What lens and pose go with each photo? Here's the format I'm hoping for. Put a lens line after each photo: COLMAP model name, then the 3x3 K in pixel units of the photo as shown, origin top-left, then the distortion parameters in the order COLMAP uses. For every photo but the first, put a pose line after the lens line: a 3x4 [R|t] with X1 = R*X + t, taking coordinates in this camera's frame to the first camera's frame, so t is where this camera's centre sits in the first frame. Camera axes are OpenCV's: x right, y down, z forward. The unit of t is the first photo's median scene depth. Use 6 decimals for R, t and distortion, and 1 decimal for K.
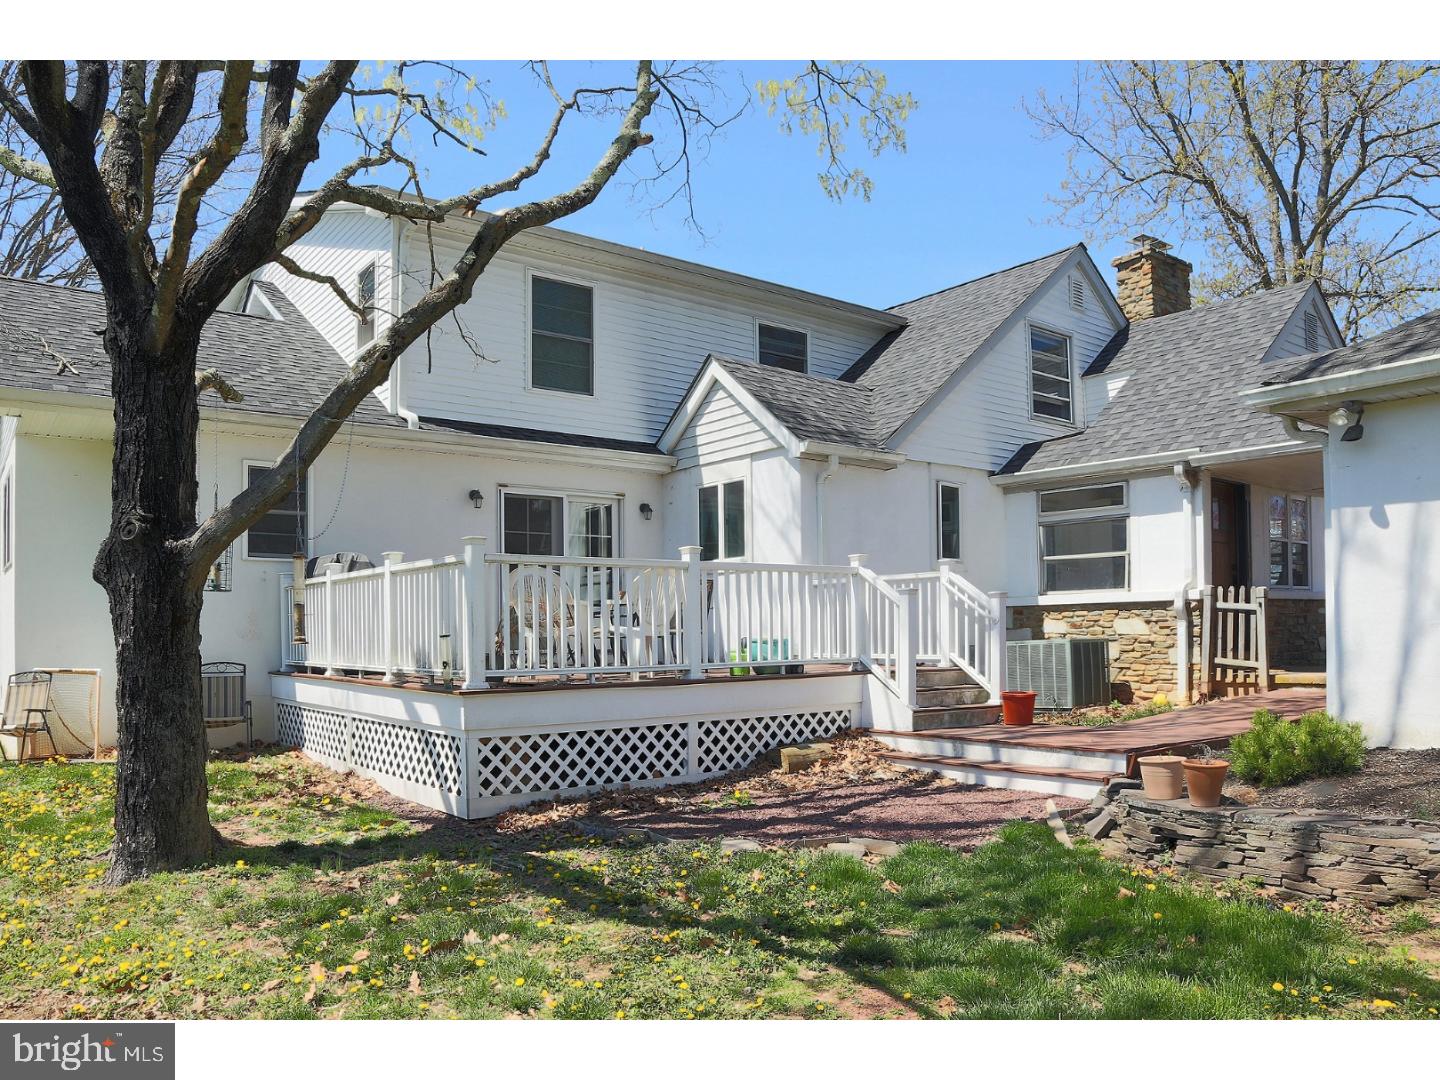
lens RADIAL K [[1106.7, 0, 720.0], [0, 1106.7, 540.0], [0, 0, 1]] dist [-0.108499, -0.001394]
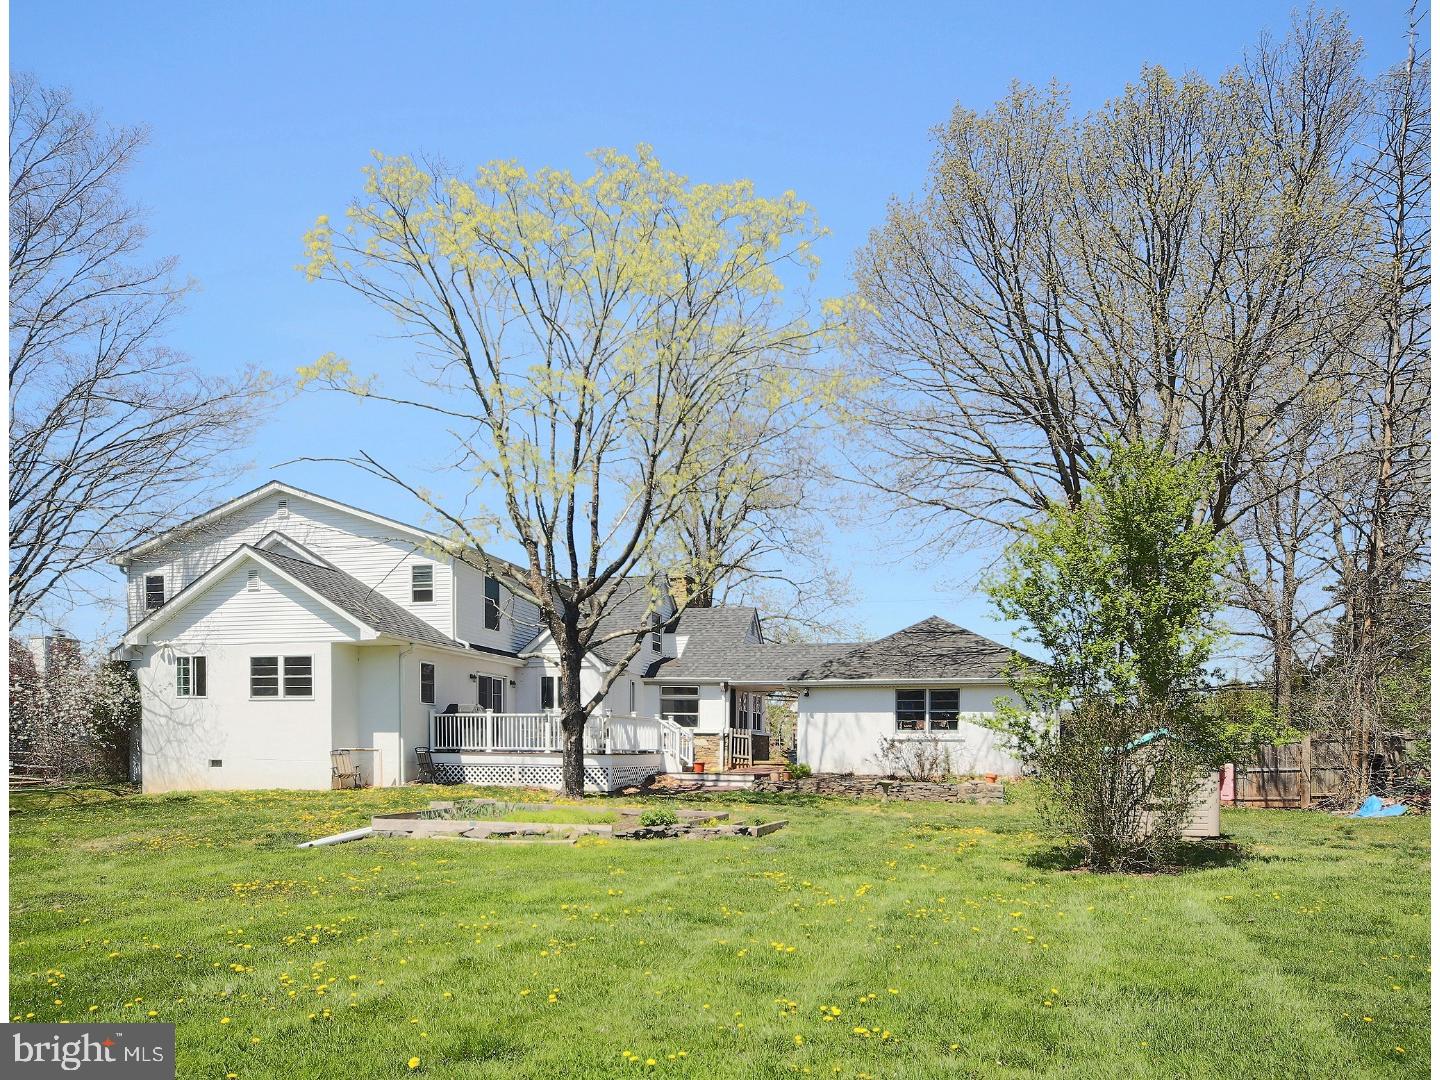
lens RADIAL K [[1106.7, 0, 720.0], [0, 1106.7, 540.0], [0, 0, 1]] dist [-0.108499, -0.001394]
pose [[0.791974, 0.135025, 0.595438, -1.277219], [-0.071934, 0.989083, -0.128612, -0.067559], [-0.606303, 0.059025, 0.793040, -1.211818]]
